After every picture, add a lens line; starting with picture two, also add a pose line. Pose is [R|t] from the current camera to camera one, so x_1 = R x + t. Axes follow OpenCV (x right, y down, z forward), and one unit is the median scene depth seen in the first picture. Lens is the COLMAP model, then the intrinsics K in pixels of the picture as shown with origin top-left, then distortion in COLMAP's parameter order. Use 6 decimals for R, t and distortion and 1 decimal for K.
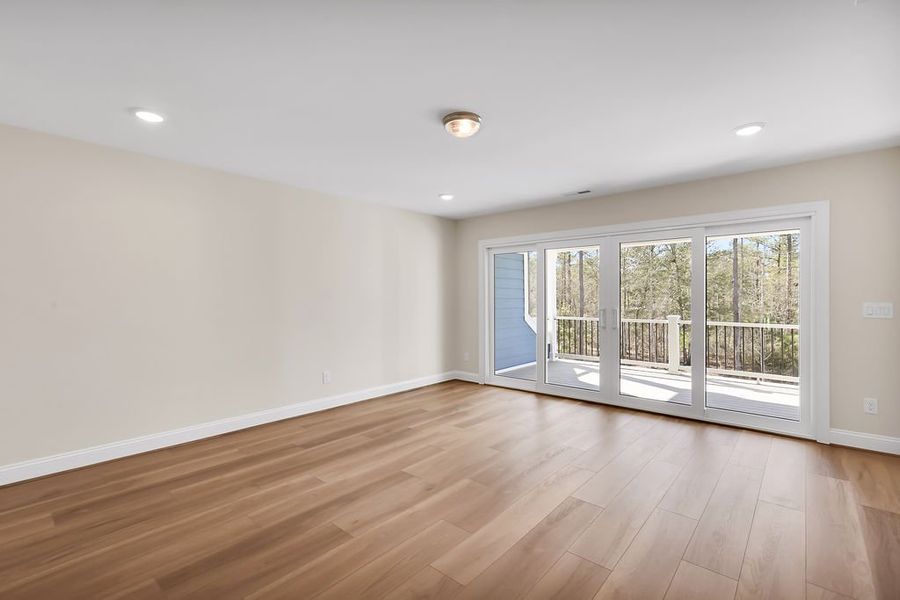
lens RADIAL K [[408.3, 0, 453.2], [0, 408.3, 296.4], [0, 0, 1]] dist [0.001301, 0.000687]
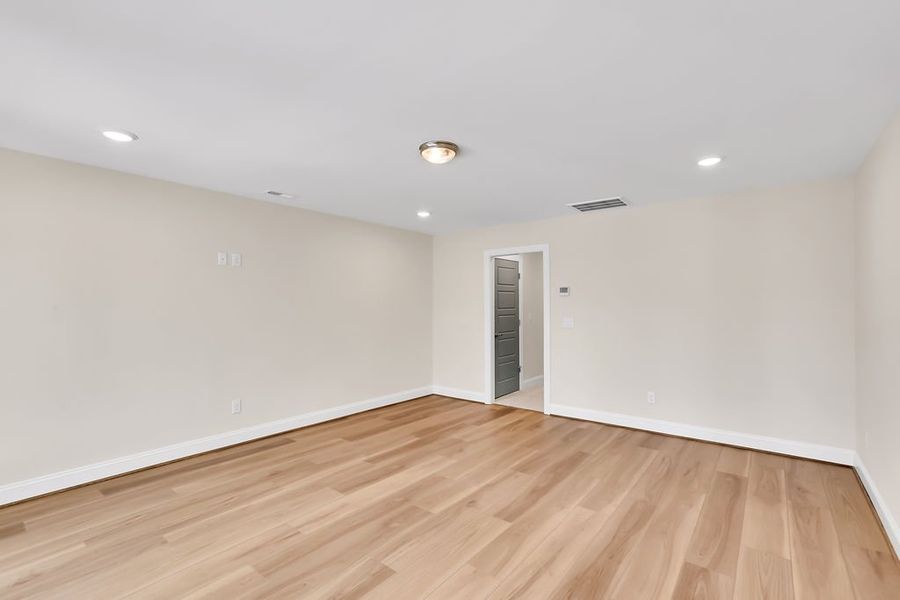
lens RADIAL K [[408.3, 0, 453.2], [0, 408.3, 296.4], [0, 0, 1]] dist [0.001301, 0.000687]
pose [[-0.998424, 0.003932, -0.055977, 0.044435], [0.004561, 0.999928, -0.011106, -0.043616], [0.055930, -0.011344, -0.998370, 2.029108]]
